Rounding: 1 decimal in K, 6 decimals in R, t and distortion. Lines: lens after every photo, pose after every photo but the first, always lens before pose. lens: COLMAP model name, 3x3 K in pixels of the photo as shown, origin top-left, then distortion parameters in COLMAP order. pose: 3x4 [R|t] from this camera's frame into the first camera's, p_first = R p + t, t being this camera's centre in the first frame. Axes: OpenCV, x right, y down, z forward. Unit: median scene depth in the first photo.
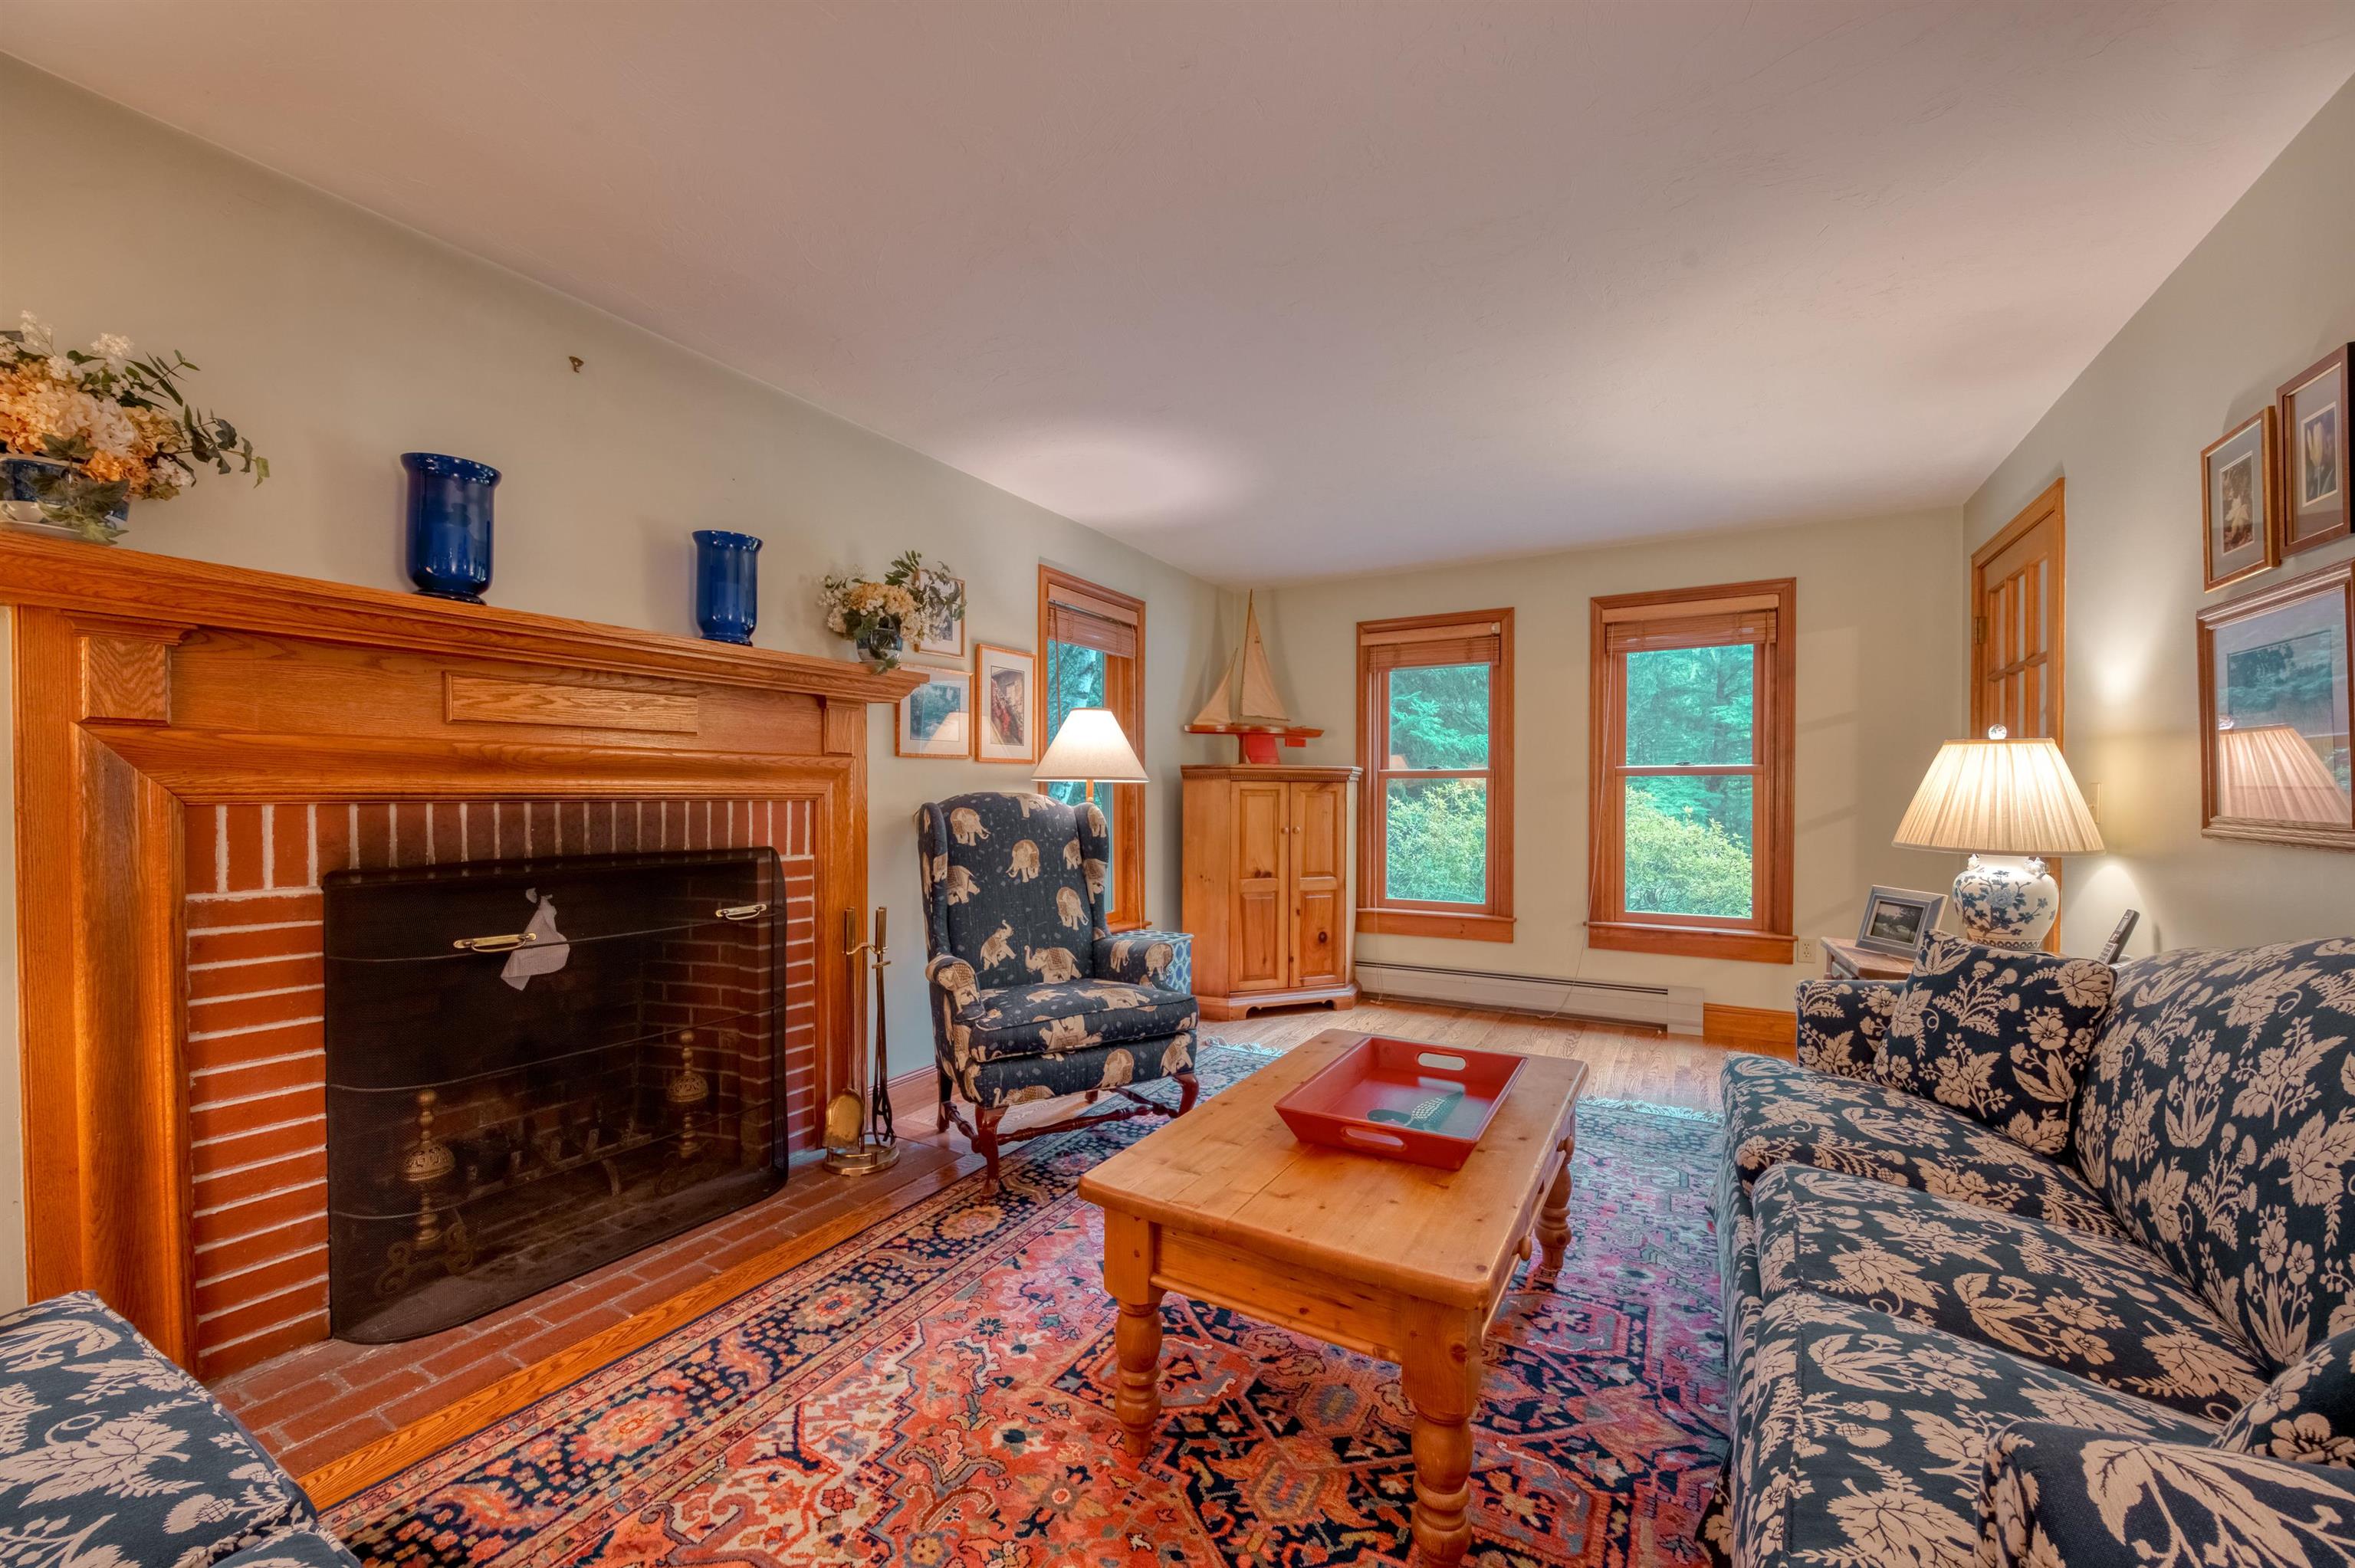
lens RADIAL K [[909.0, 0, 1178.1], [0, 909.0, 807.0], [0, 0, 1]] dist [-0.001529, -0.000165]
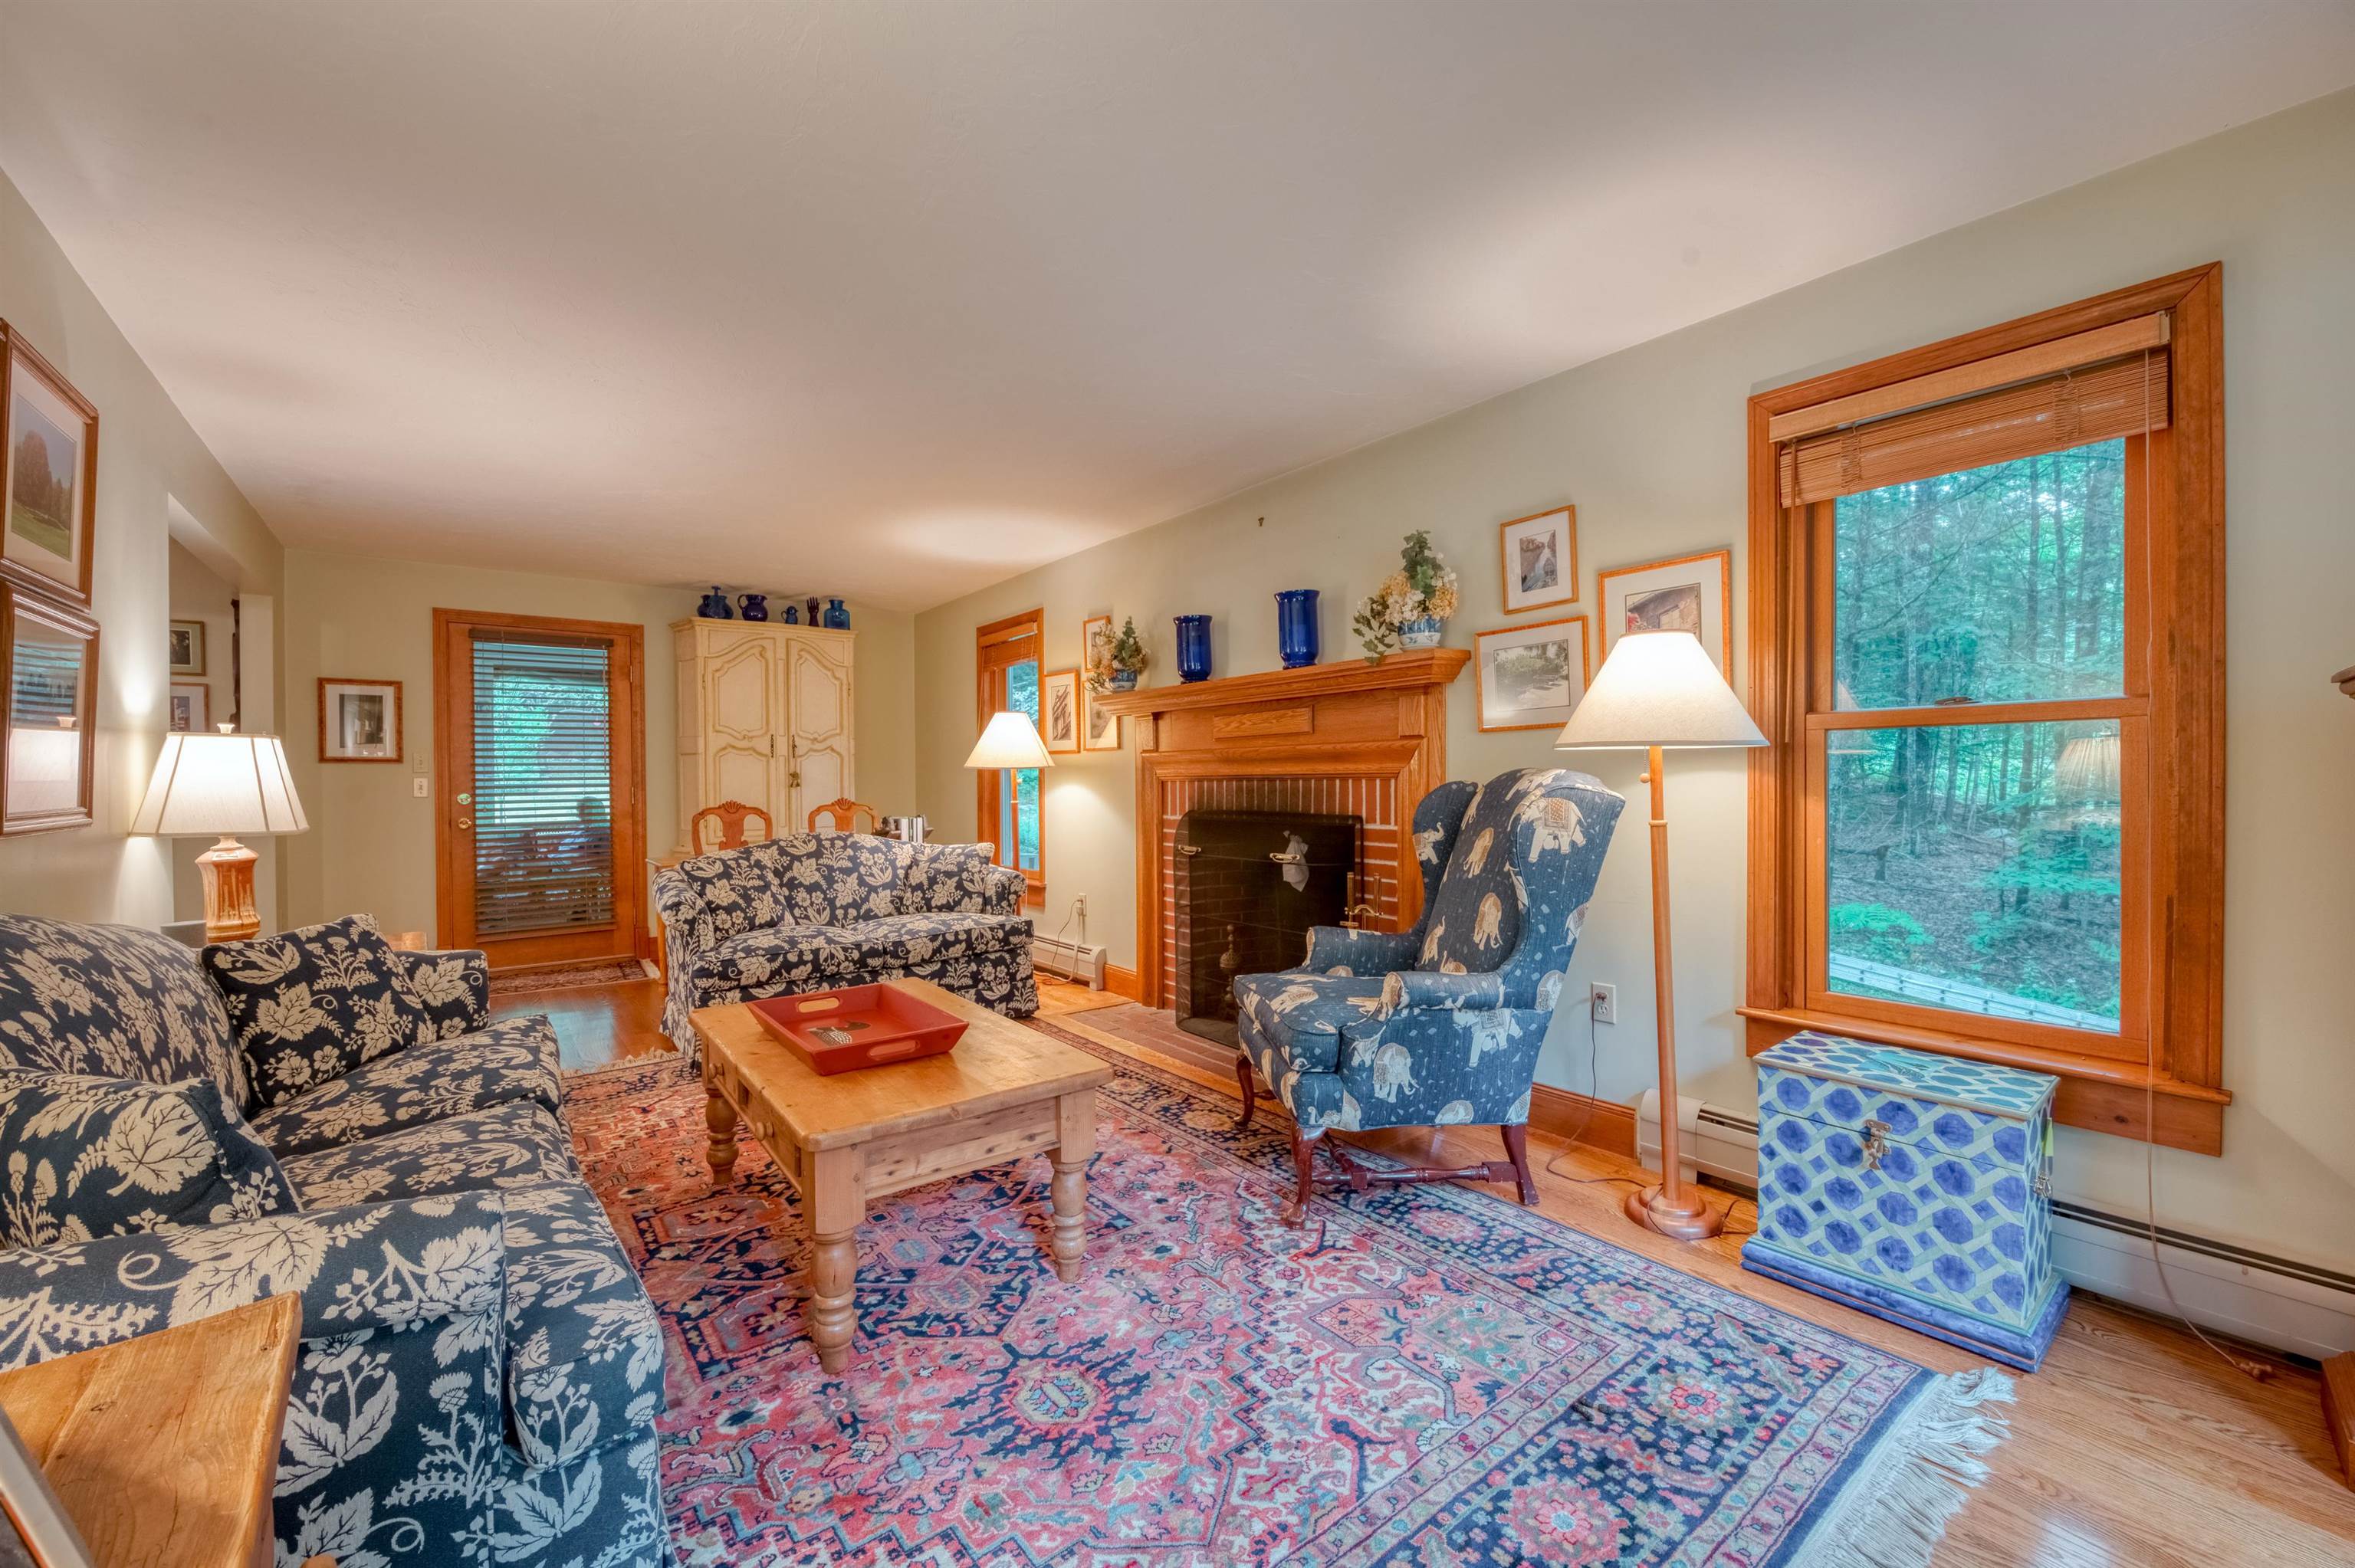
lens RADIAL K [[909.4, 0, 1167.7], [0, 909.4, 784.0], [0, 0, 1]] dist [-0.000907, -0.004500]
pose [[-0.379752, 0.007944, -0.925054, 1.151419], [-0.004056, 0.999939, 0.010252, -0.016772], [0.925079, 0.007646, -0.379697, 1.748140]]
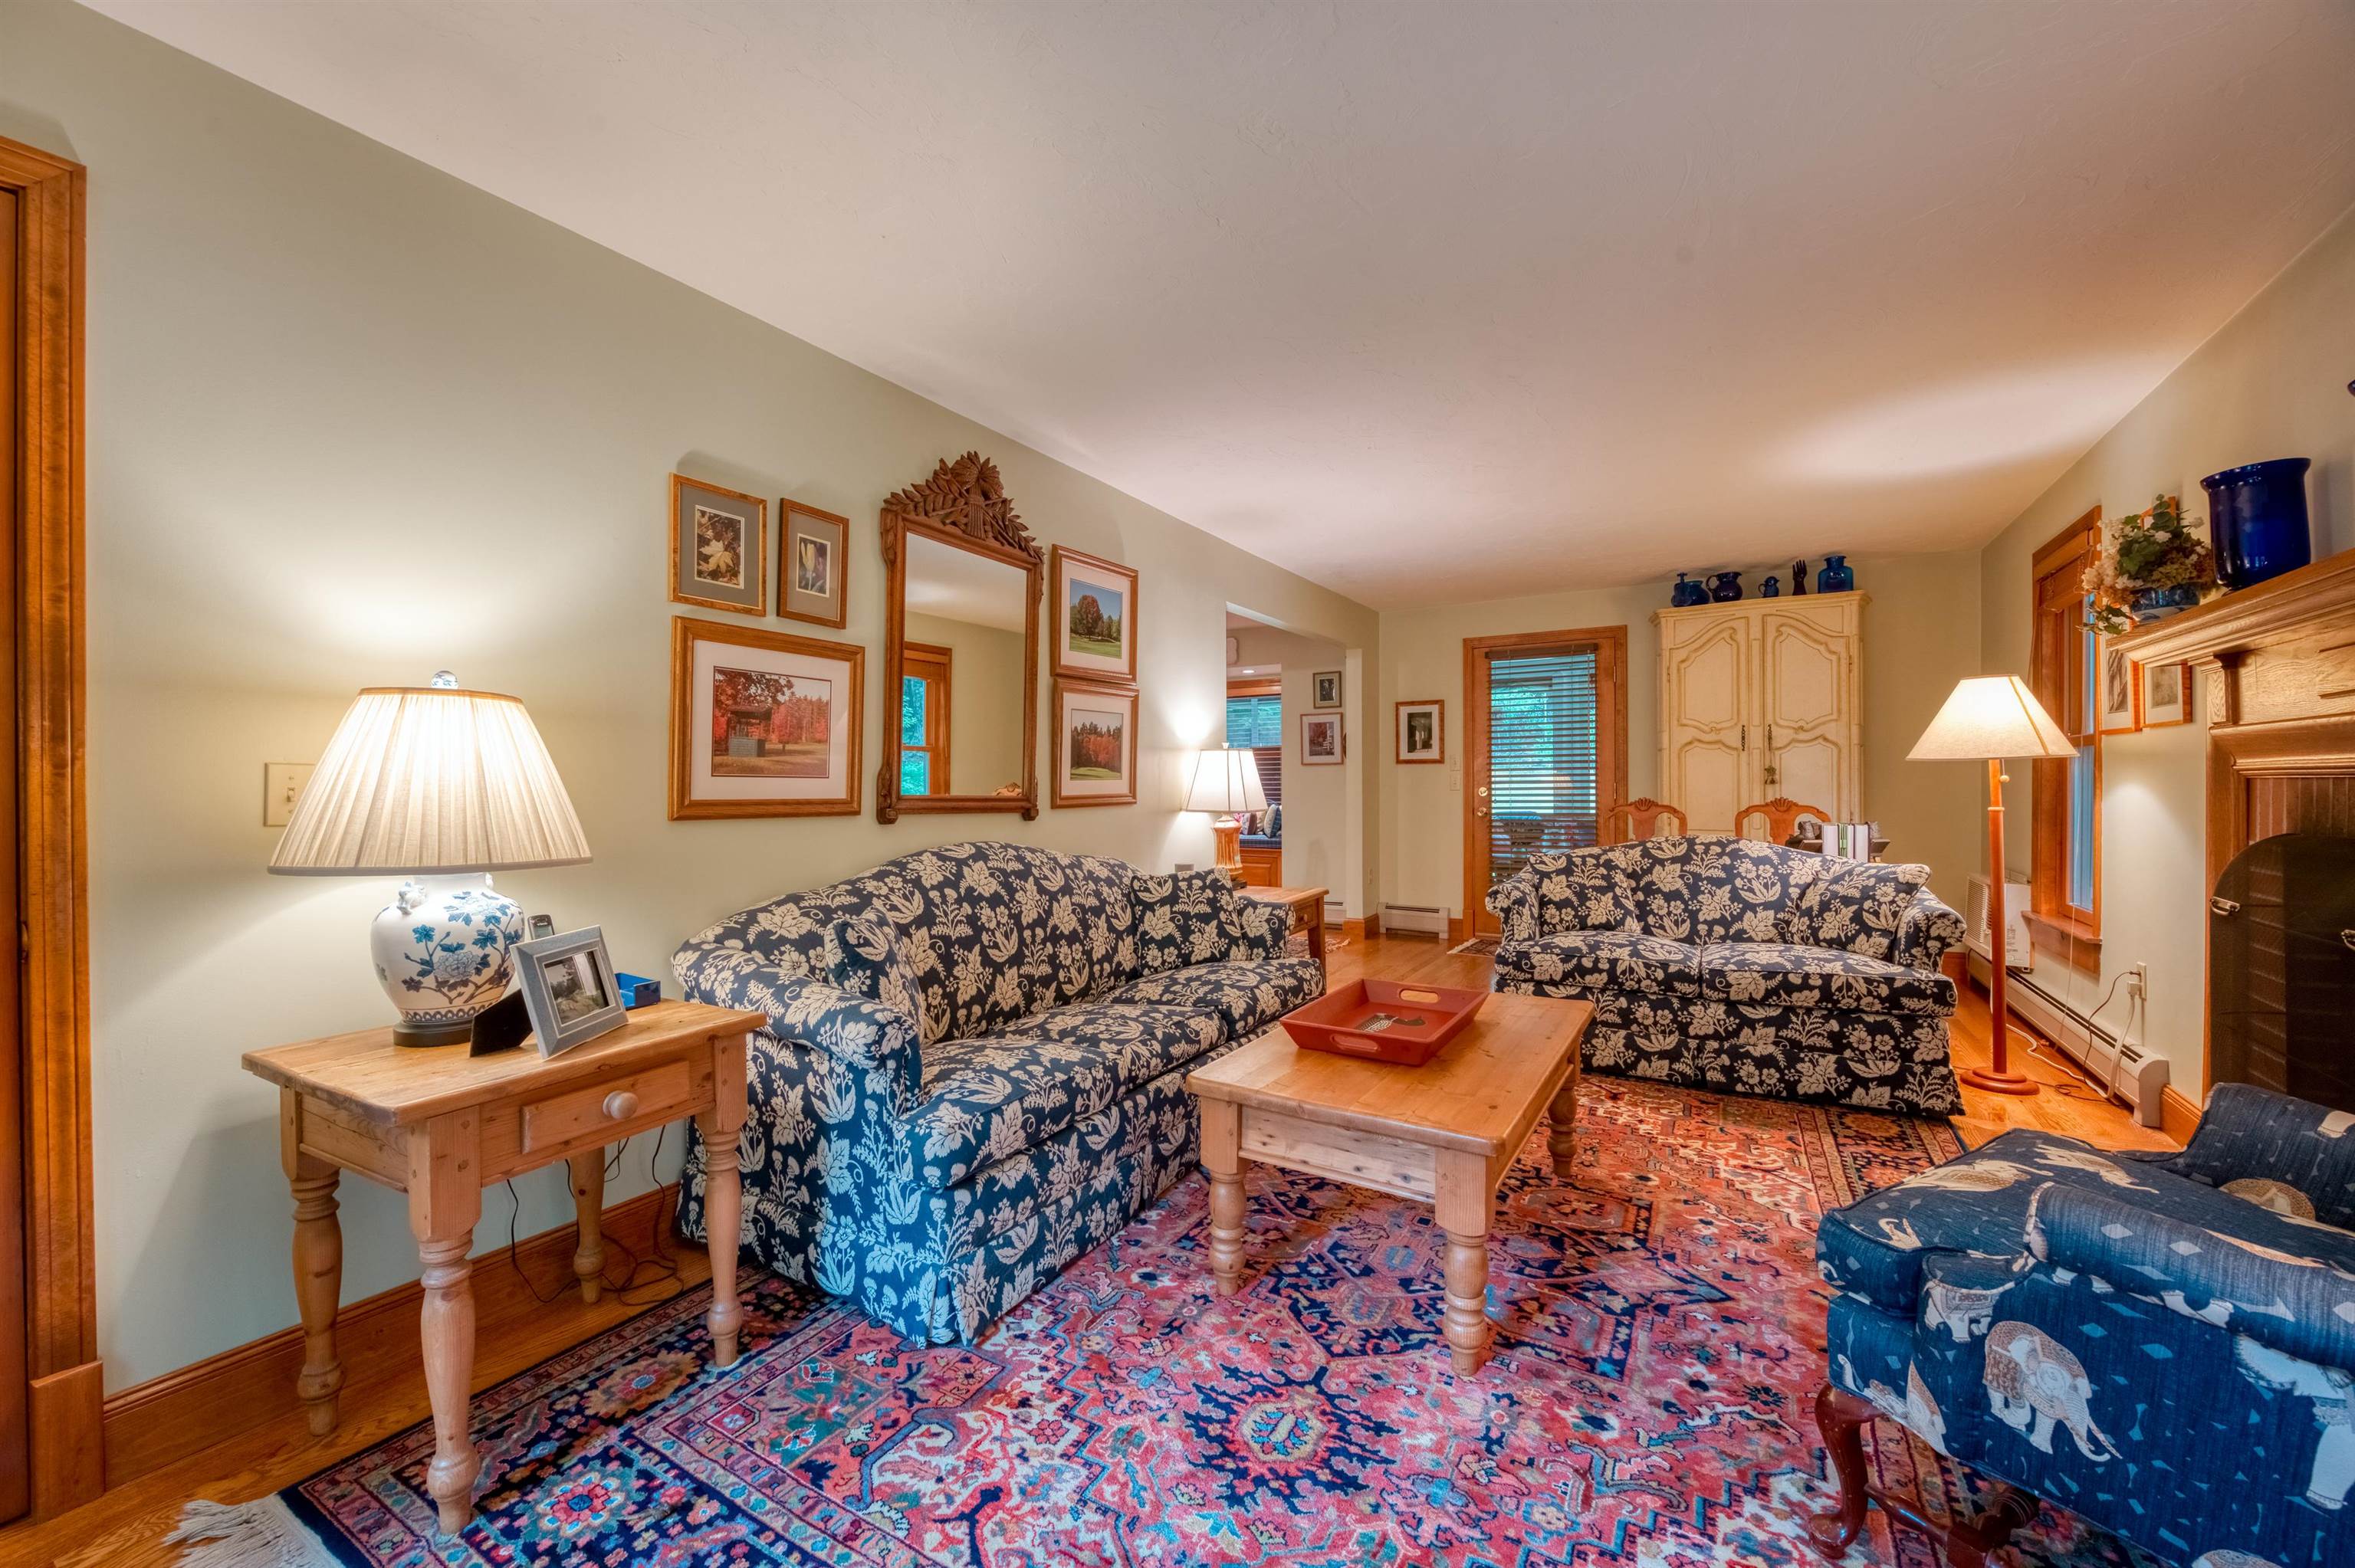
lens RADIAL K [[917.6, 0, 1177.5], [0, 917.6, 784.0], [0, 0, 1]] dist [-0.011303, -0.000557]
pose [[-0.999785, 0.006601, 0.019639, 0.492573], [0.006882, 0.999875, 0.014264, -0.019816], [-0.019542, 0.014396, -0.999705, 2.131193]]
